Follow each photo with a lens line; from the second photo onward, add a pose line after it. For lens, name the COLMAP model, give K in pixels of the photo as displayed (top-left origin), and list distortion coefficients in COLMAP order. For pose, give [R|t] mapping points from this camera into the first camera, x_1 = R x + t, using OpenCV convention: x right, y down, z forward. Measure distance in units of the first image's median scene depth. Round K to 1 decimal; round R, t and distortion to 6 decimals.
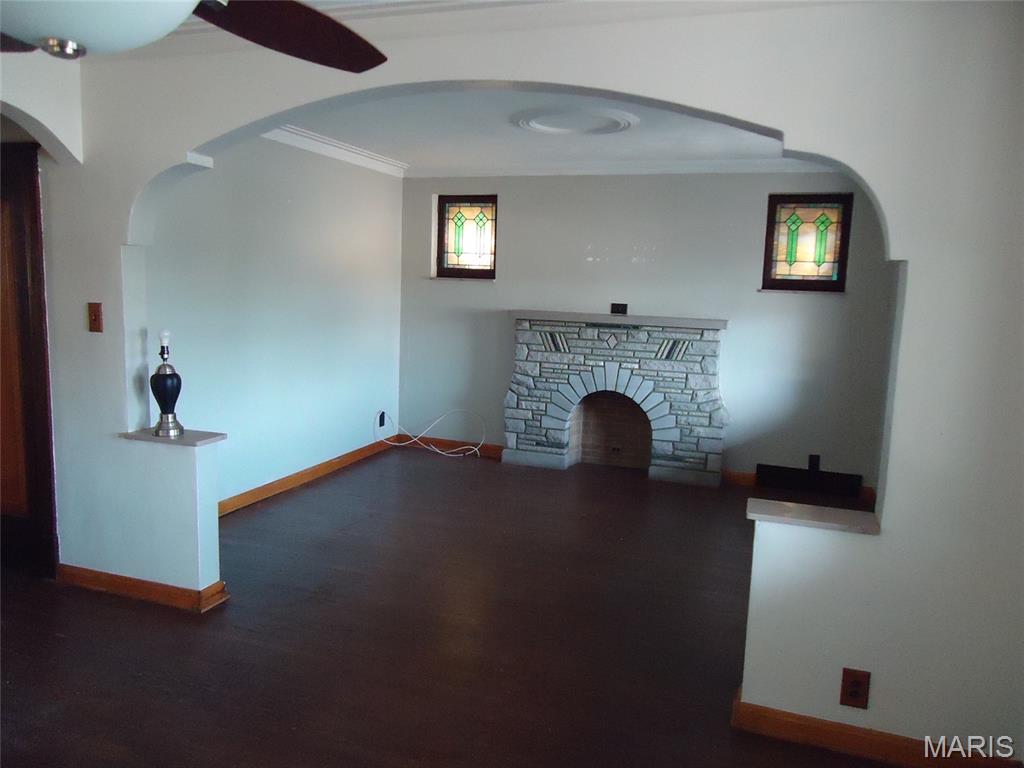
lens RADIAL K [[750.6, 0, 510.0], [0, 750.6, 378.4], [0, 0, 1]] dist [-0.010022, 0.007835]
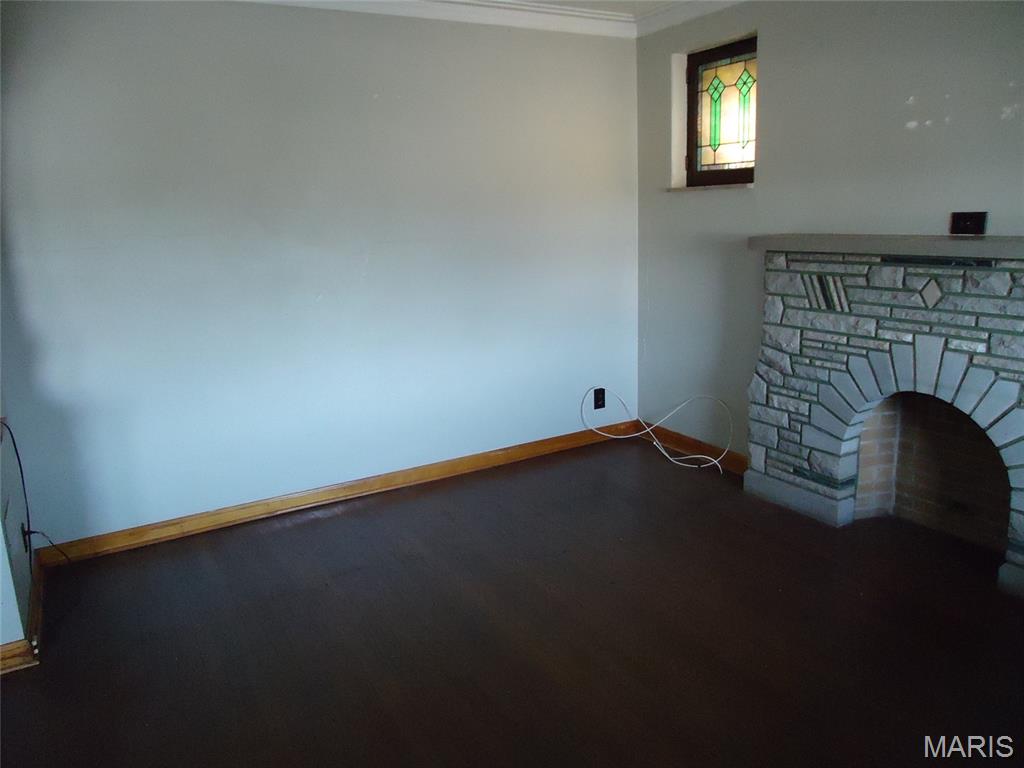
lens RADIAL K [[750.6, 0, 507.3], [0, 750.6, 377.9], [0, 0, 1]] dist [-0.010022, 0.007835]
pose [[0.755456, 0.080251, -0.650267, 0.239750], [-0.019390, 0.994774, 0.100241, -0.036920], [0.654913, -0.063120, 0.753064, 0.442303]]
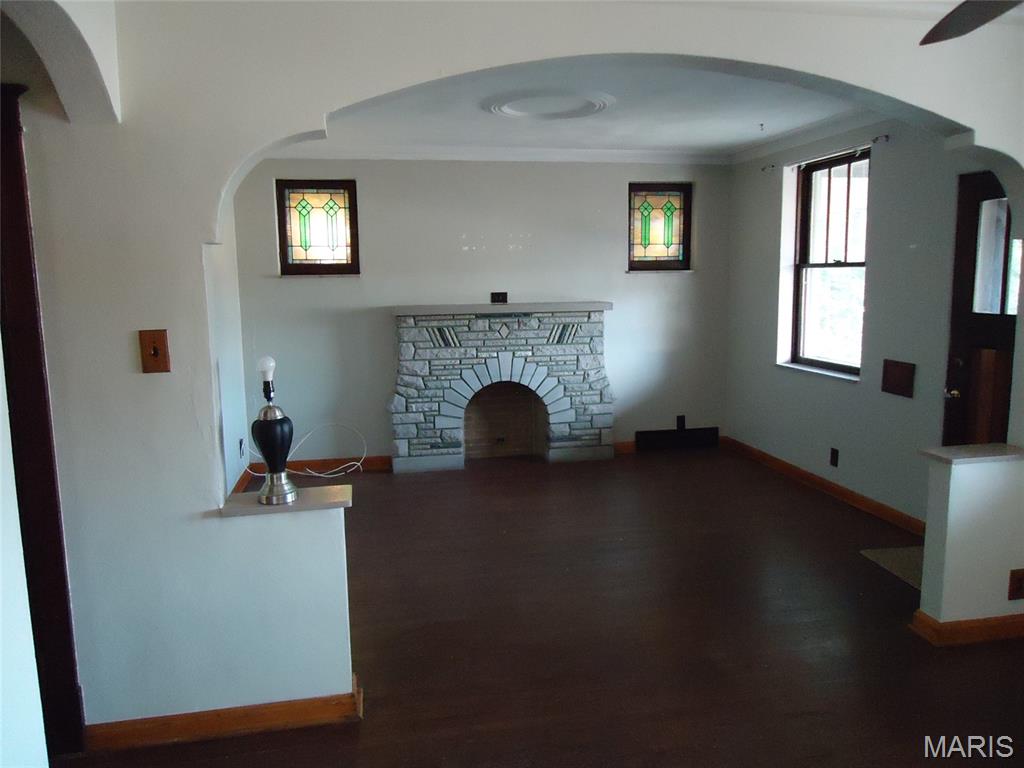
lens RADIAL K [[750.6, 0, 508.3], [0, 750.6, 380.0], [0, 0, 1]] dist [-0.010022, 0.007835]
pose [[0.861562, -0.117697, 0.493820, -0.342440], [0.109567, 0.992938, 0.045495, -0.028658], [-0.495687, 0.014910, 0.868373, 0.138222]]
